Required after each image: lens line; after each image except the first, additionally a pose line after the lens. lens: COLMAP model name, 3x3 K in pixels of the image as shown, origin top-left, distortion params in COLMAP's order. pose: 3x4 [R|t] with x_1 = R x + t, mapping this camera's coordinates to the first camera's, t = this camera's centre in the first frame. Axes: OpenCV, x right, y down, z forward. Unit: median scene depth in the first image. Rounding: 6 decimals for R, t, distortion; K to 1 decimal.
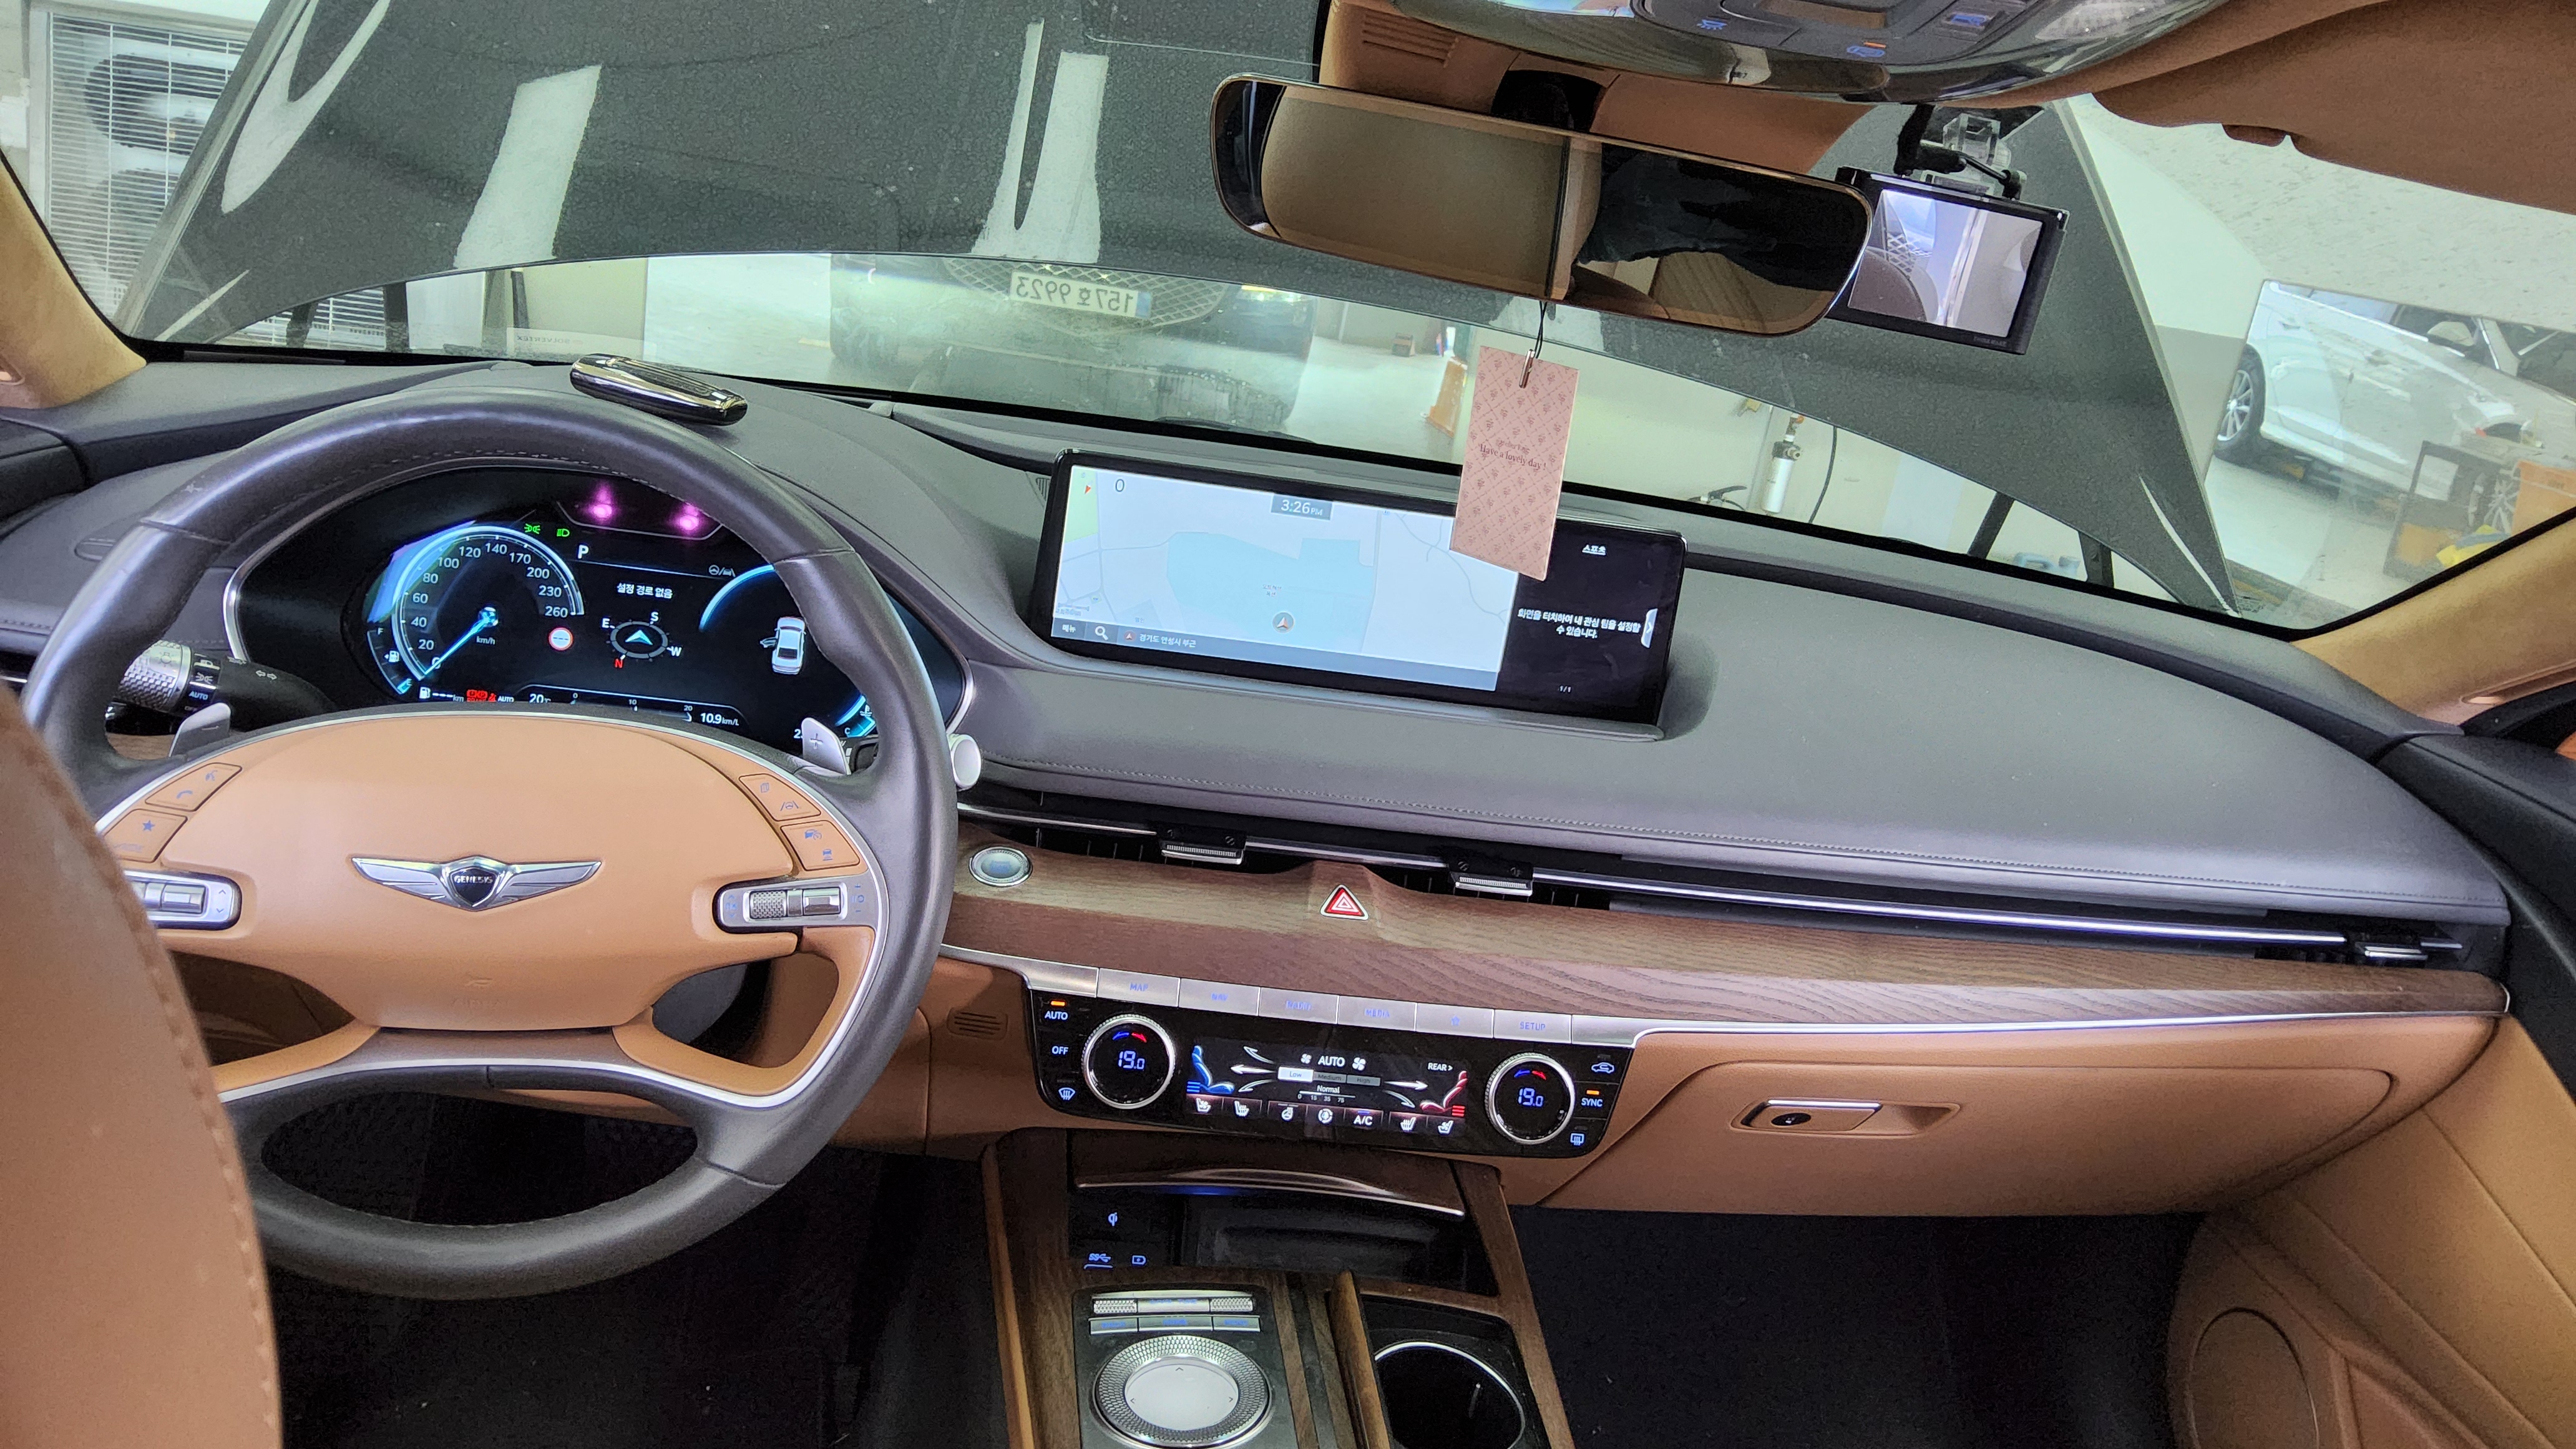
lens RADIAL K [[1997.3, 0, 1294.6], [0, 1997.3, 739.9], [0, 0, 1]] dist [0.006221, -0.036428]
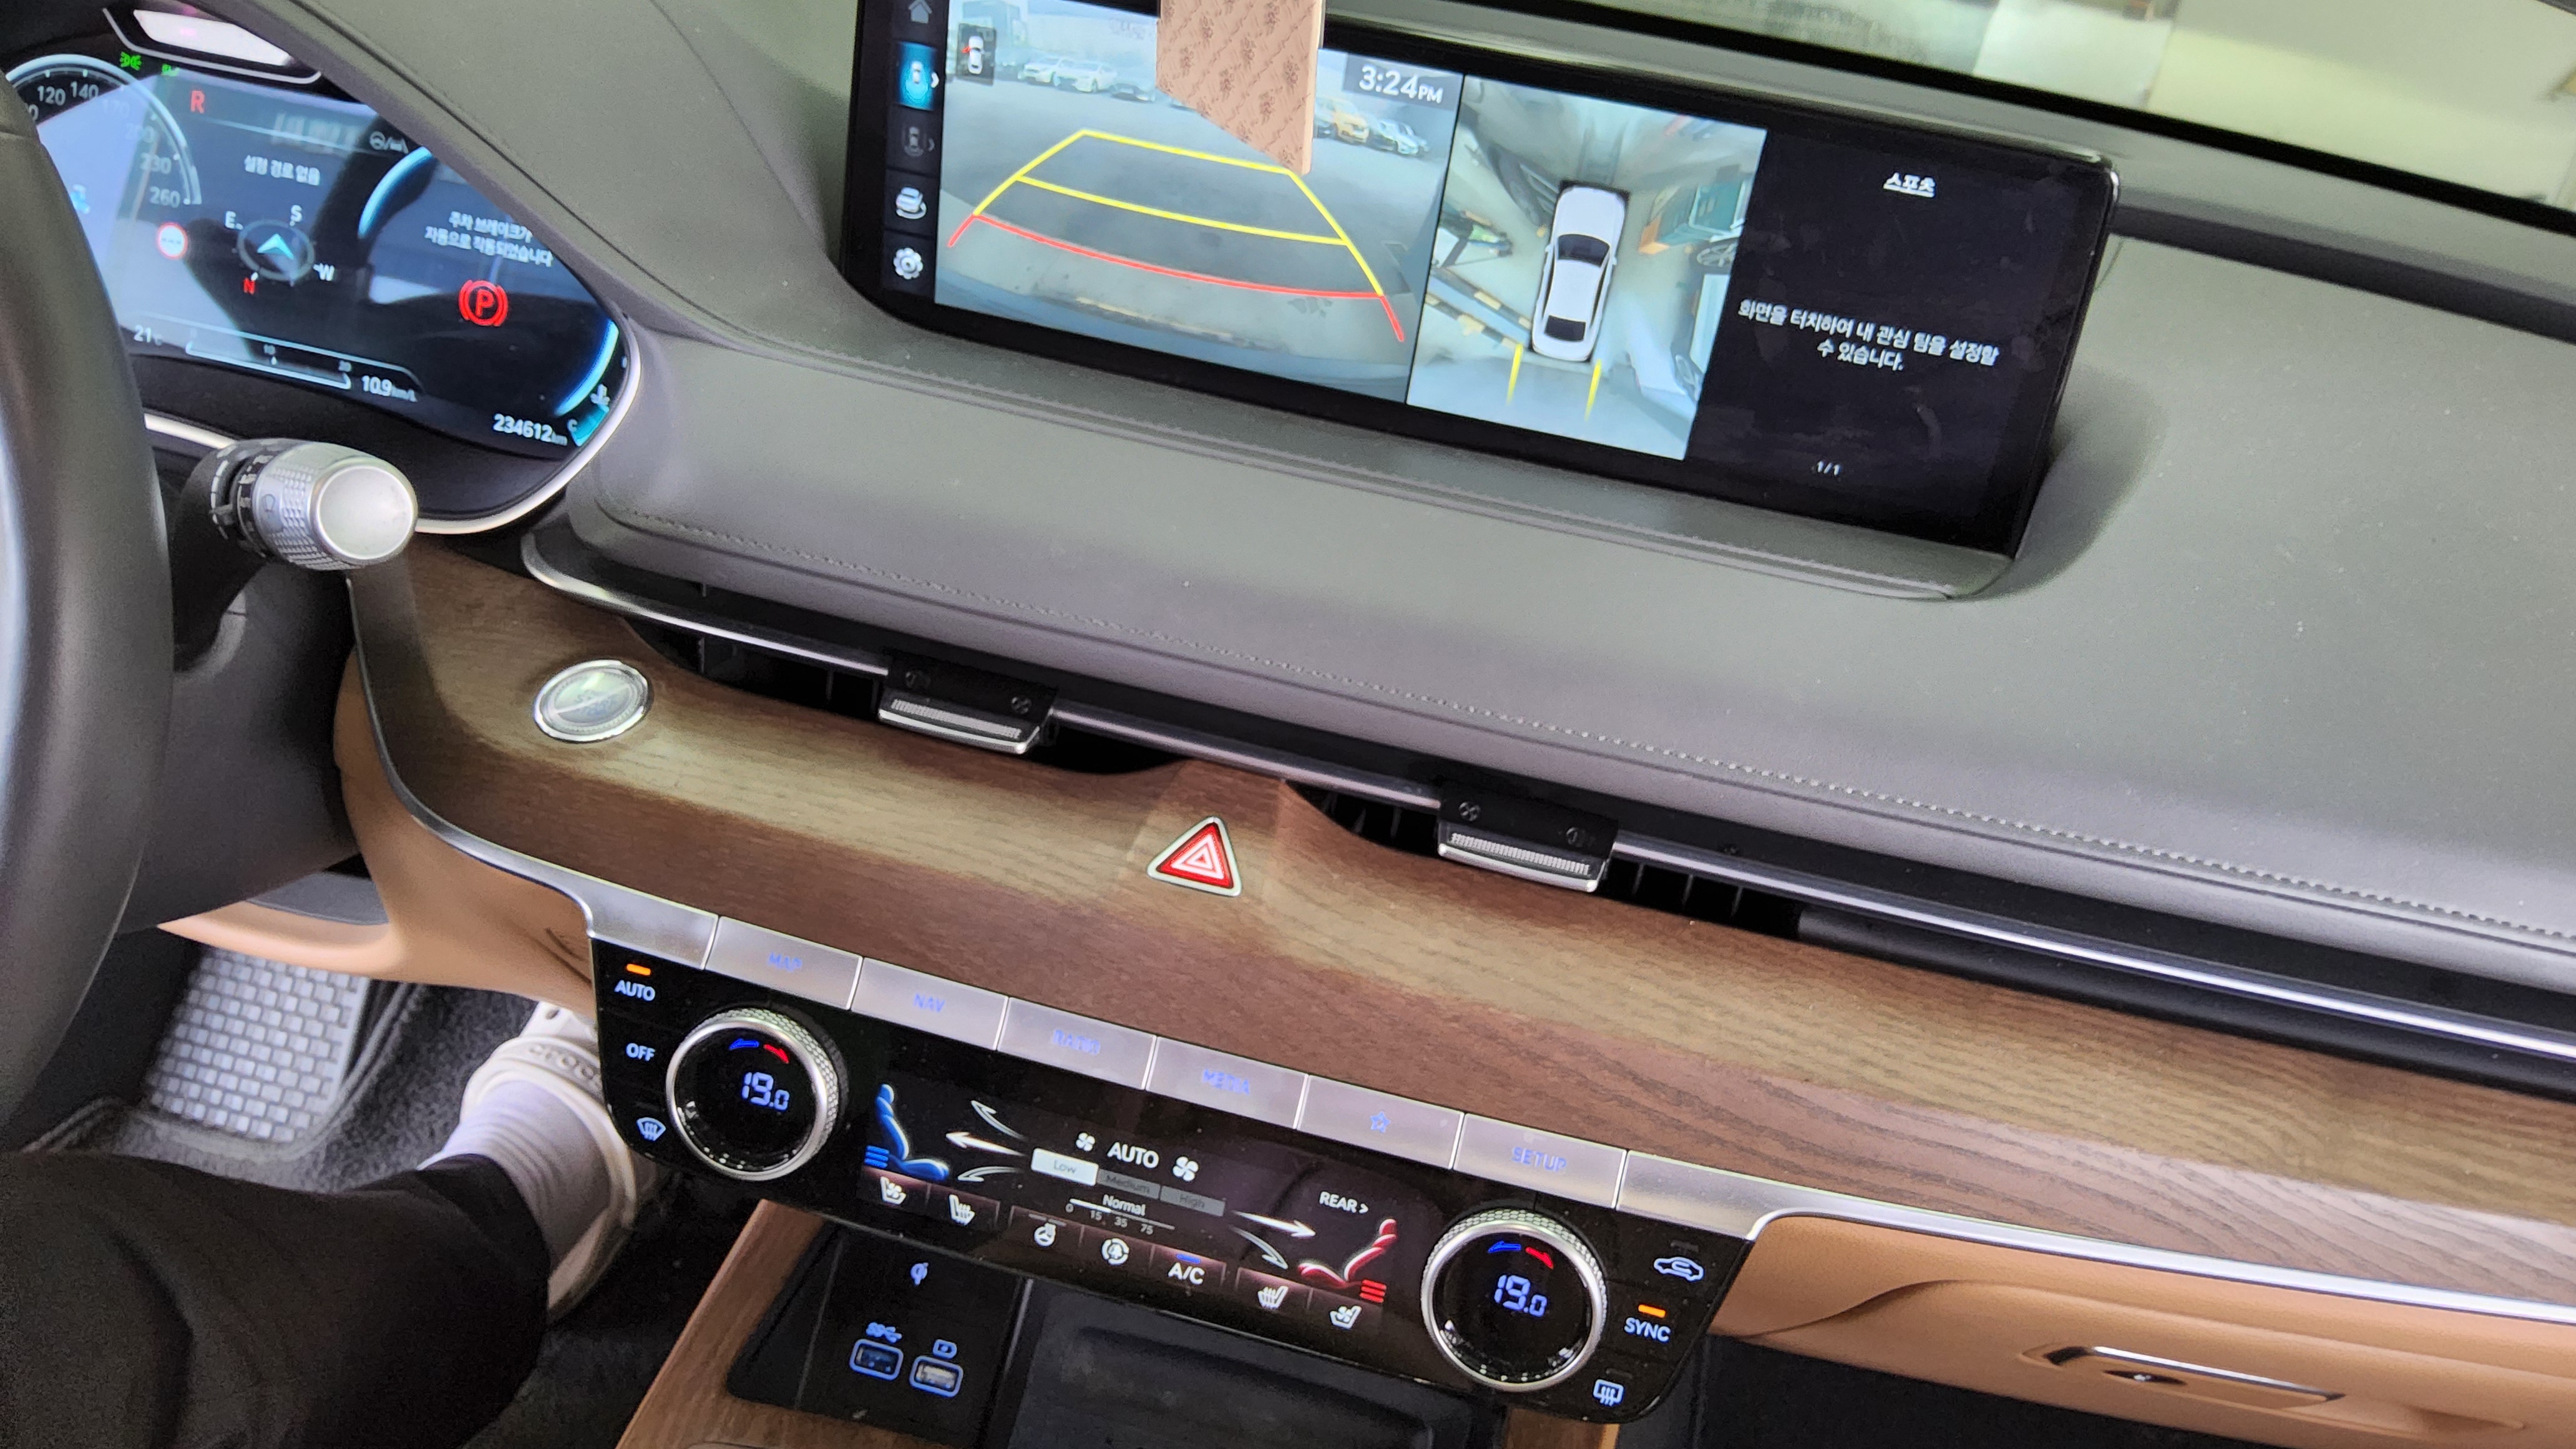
lens RADIAL K [[1997.3, 0, 1304.7], [0, 1997.3, 735.6], [0, 0, 1]] dist [0.006221, -0.036428]
pose [[0.939420, 0.138192, -0.313675, 0.197497], [-0.088197, 0.981767, 0.168386, -0.035324], [0.331226, -0.130520, 0.934481, 0.518175]]
